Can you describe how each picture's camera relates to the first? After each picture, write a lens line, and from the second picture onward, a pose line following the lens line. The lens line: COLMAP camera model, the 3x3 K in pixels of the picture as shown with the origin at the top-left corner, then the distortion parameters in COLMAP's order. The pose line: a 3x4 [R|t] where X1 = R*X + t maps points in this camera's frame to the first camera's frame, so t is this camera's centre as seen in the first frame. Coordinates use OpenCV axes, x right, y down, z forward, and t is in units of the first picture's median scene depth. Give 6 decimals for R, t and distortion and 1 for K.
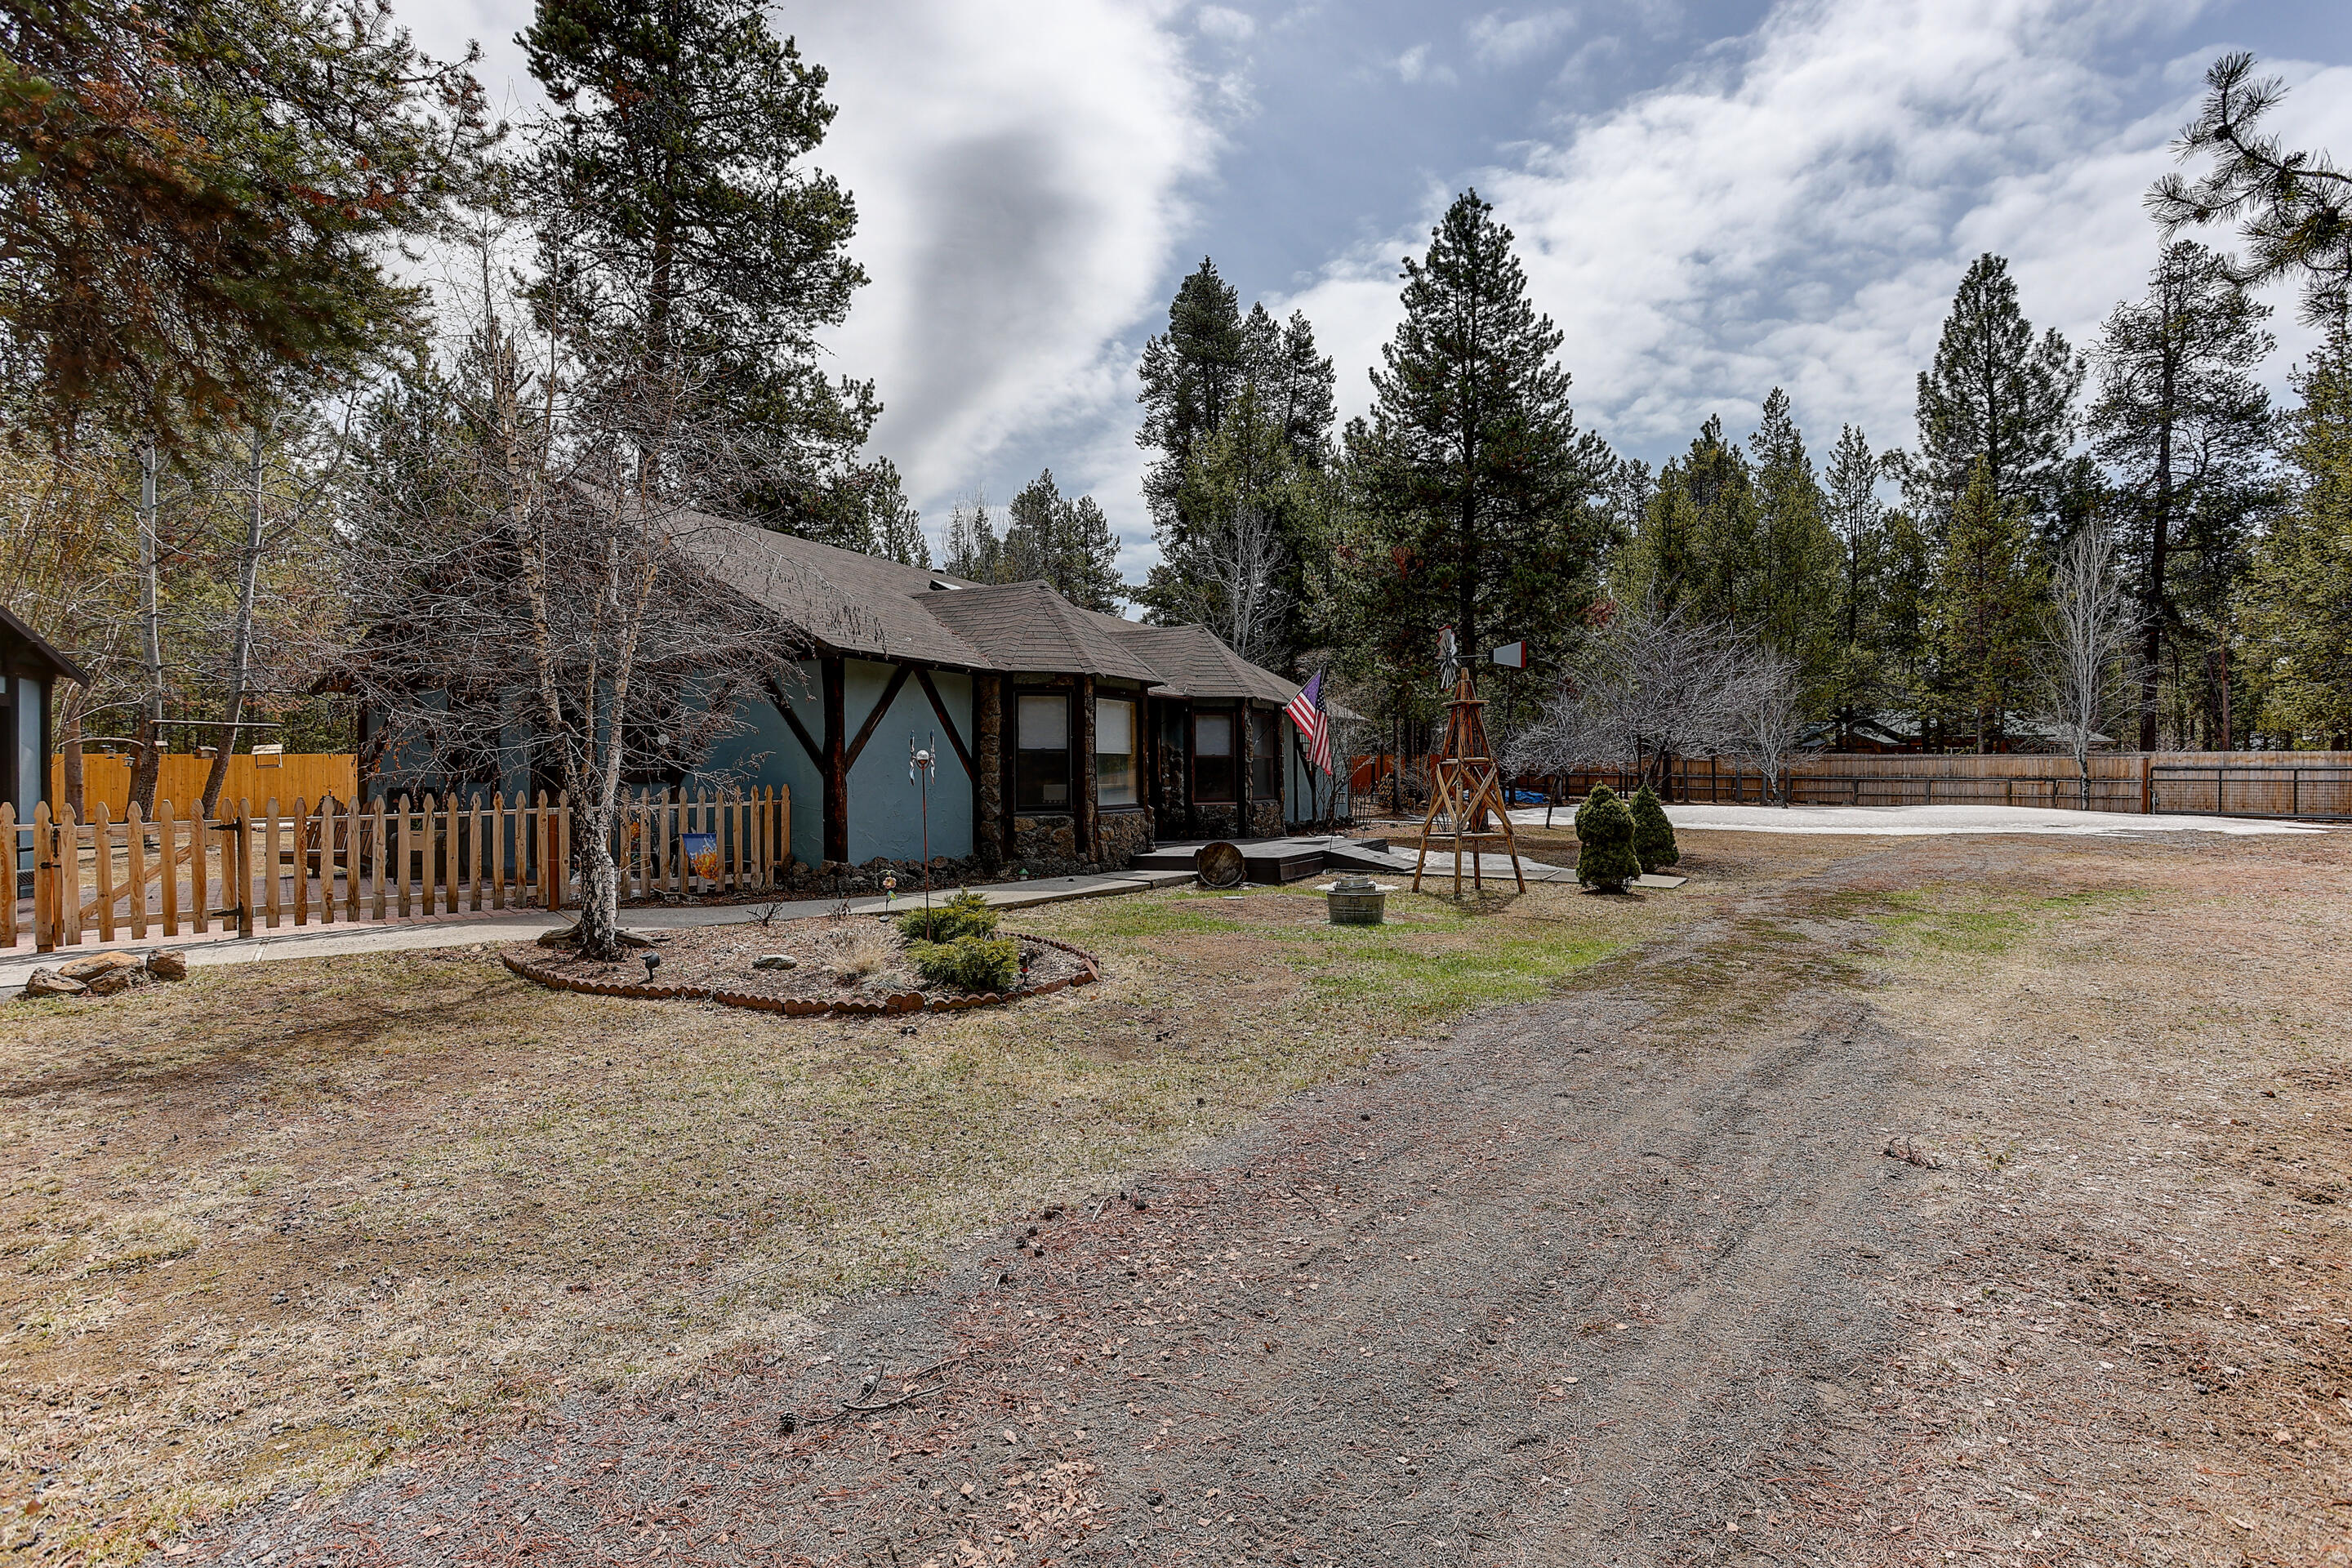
lens RADIAL K [[1185.5, 0, 1176.0], [0, 1185.5, 784.0], [0, 0, 1]] dist [-0.028763, 0.013404]
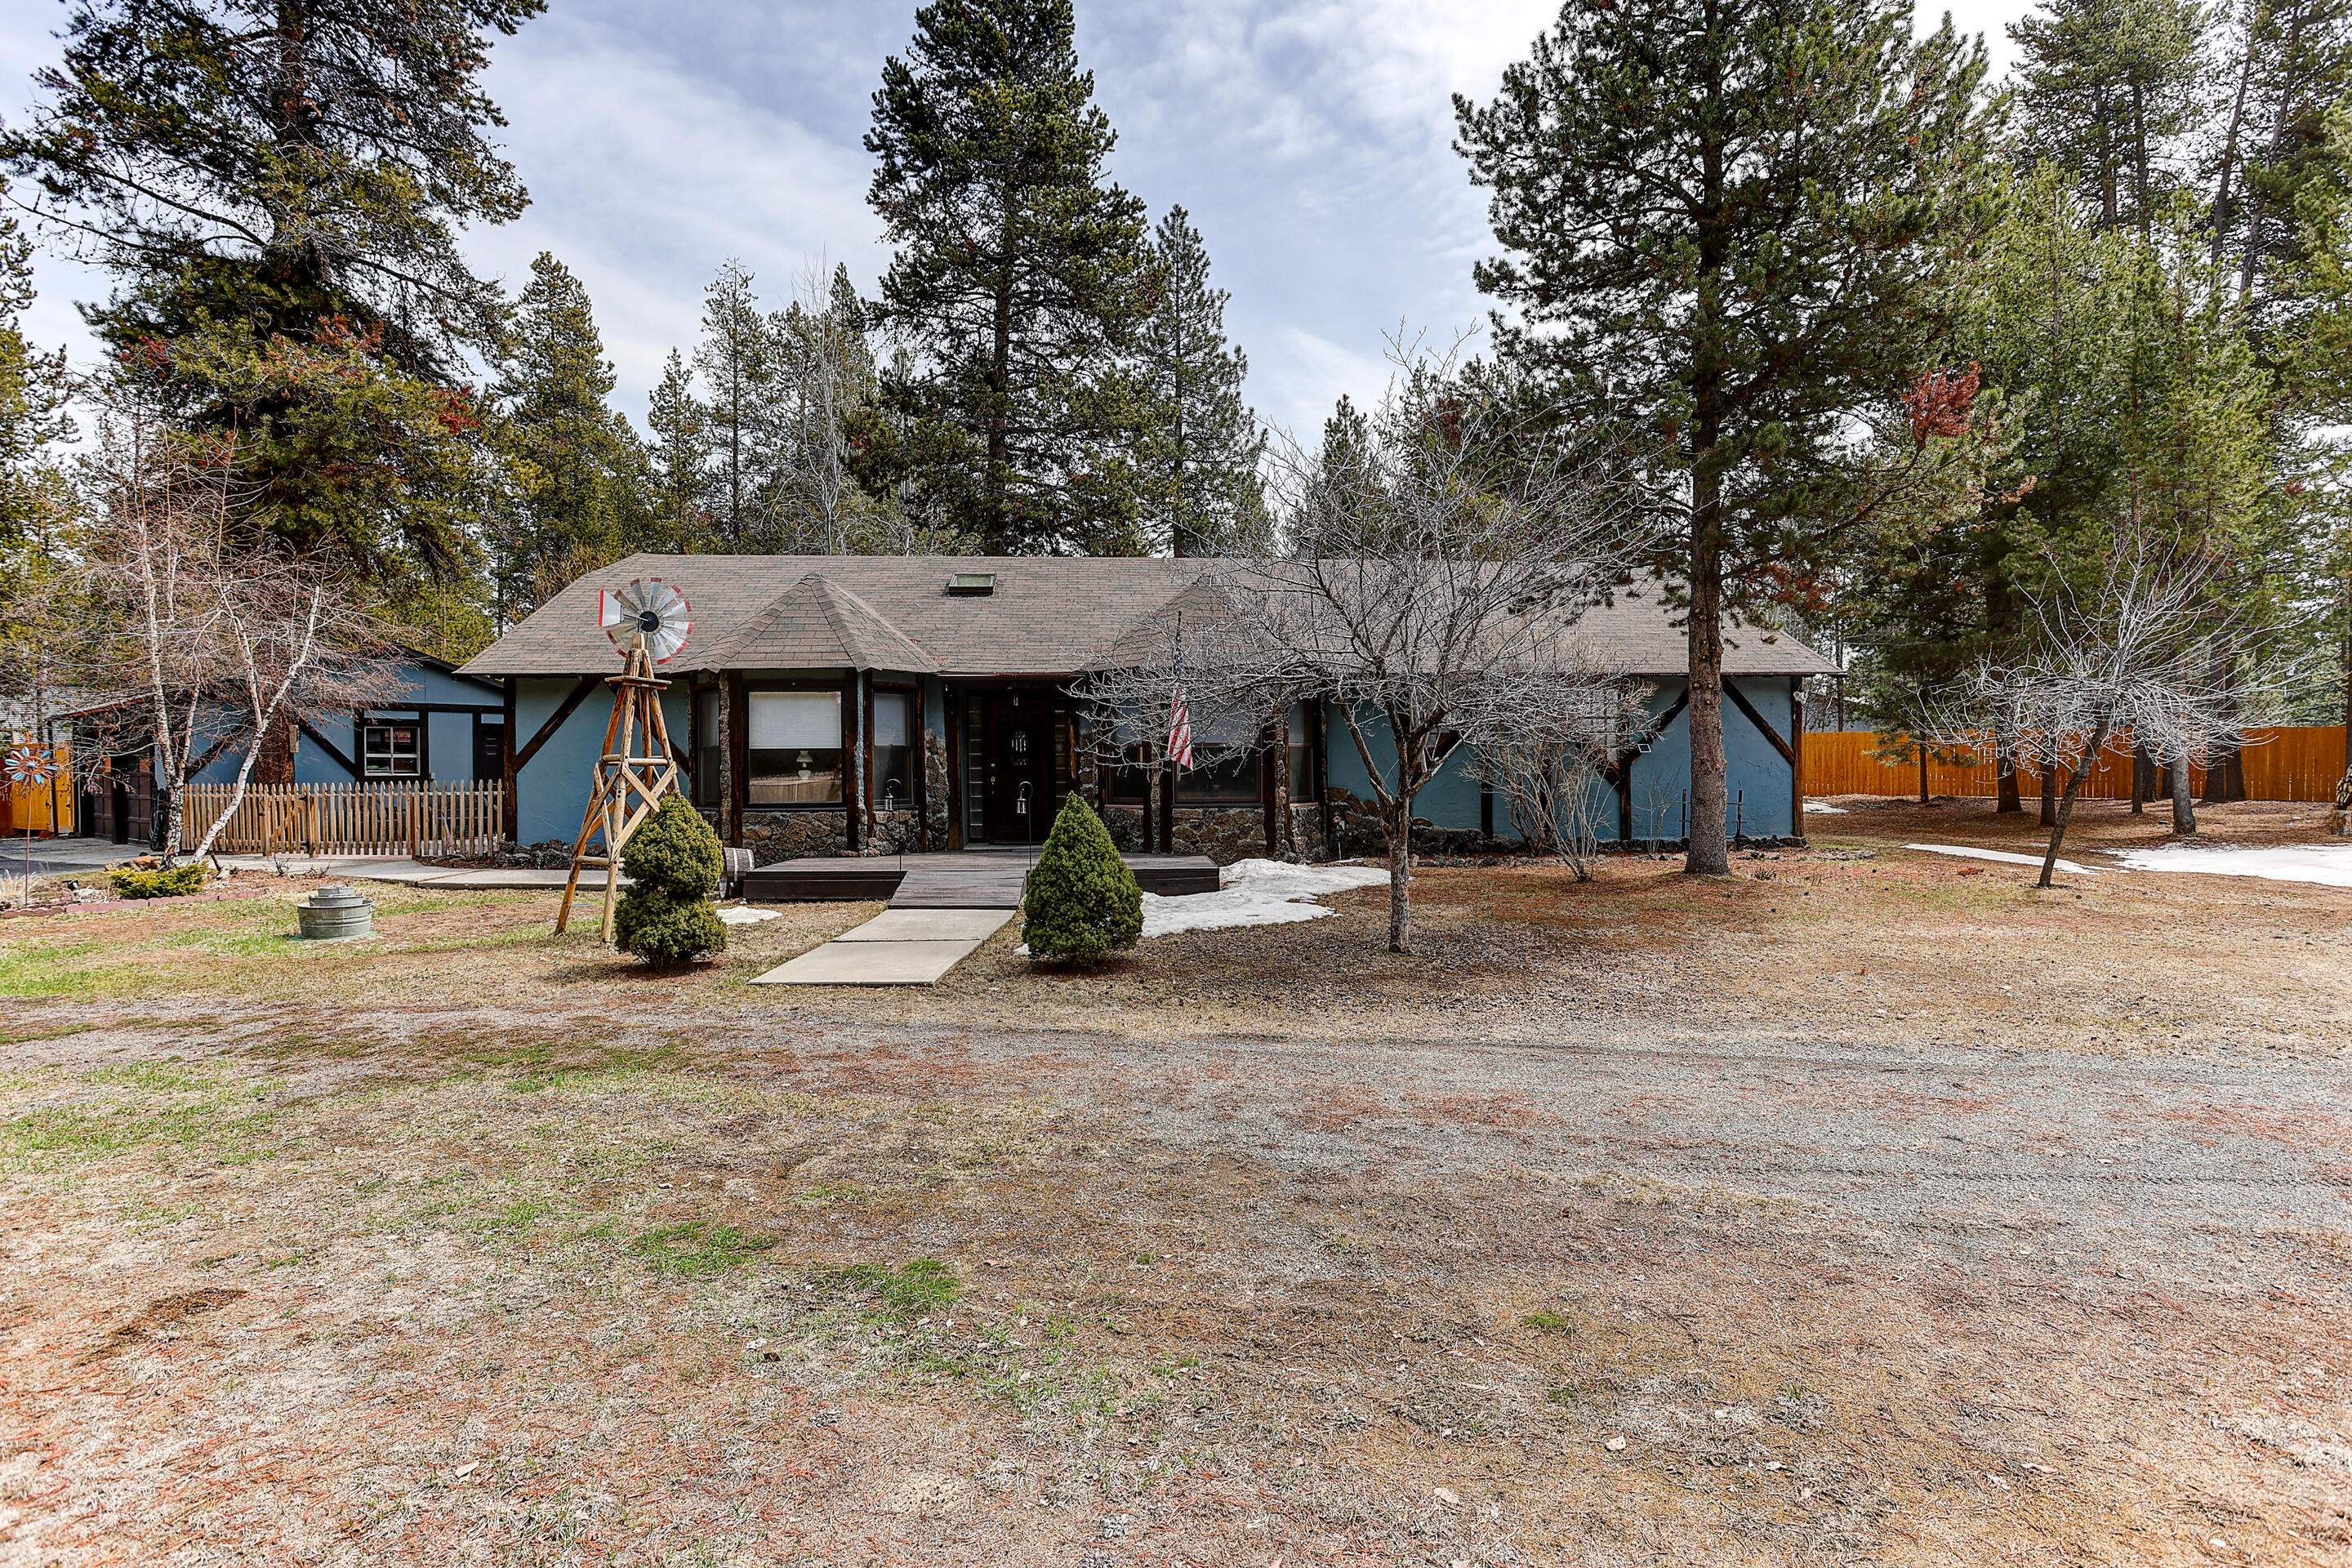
lens RADIAL K [[1183.8, 0, 1194.3], [0, 1183.8, 787.5], [0, 0, 1]] dist [-0.058809, 0.030719]
pose [[0.478044, 0.019844, -0.878111, 0.395881], [-0.003278, 0.999778, 0.020809, -0.006634], [0.878330, -0.007069, 0.478003, 0.359403]]
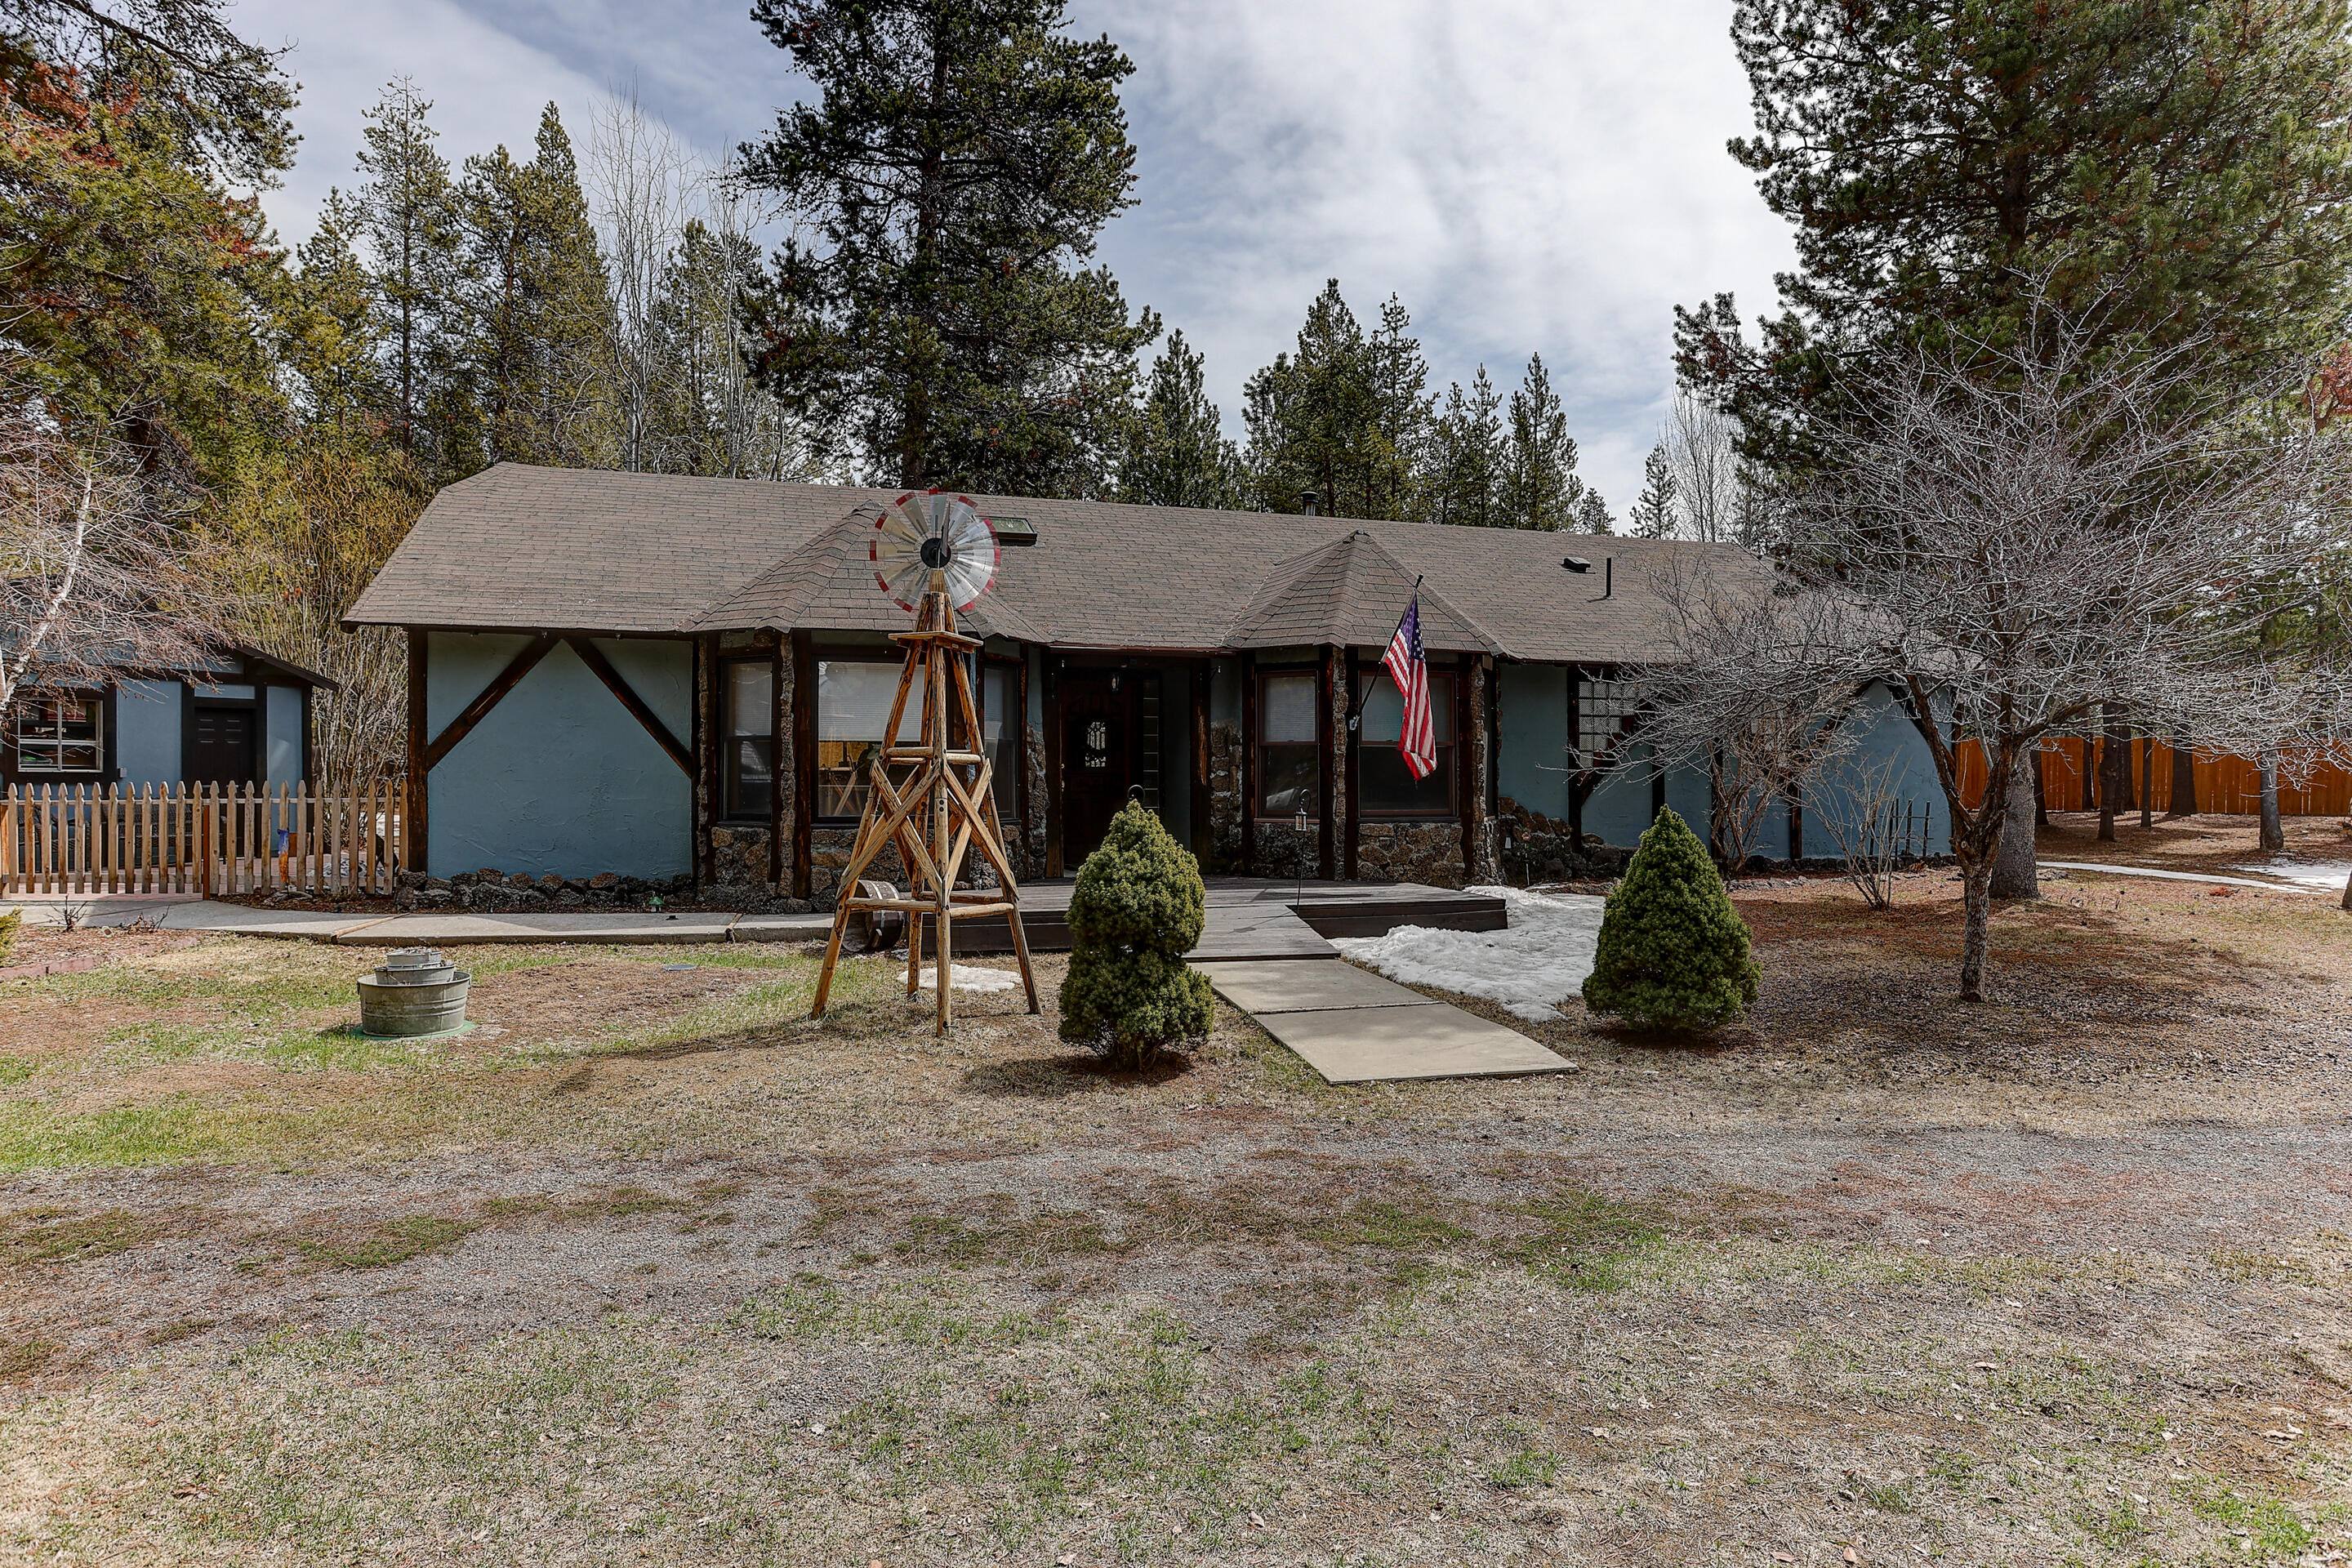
lens RADIAL K [[1387.1, 0, 1169.7], [0, 1387.1, 789.6], [0, 0, 1]] dist [-0.025129, 0.001993]
pose [[0.668548, 0.020422, -0.743389, 0.281241], [-0.013141, 0.999791, 0.015648, -0.005436], [0.743553, -0.000693, 0.668676, 0.253492]]
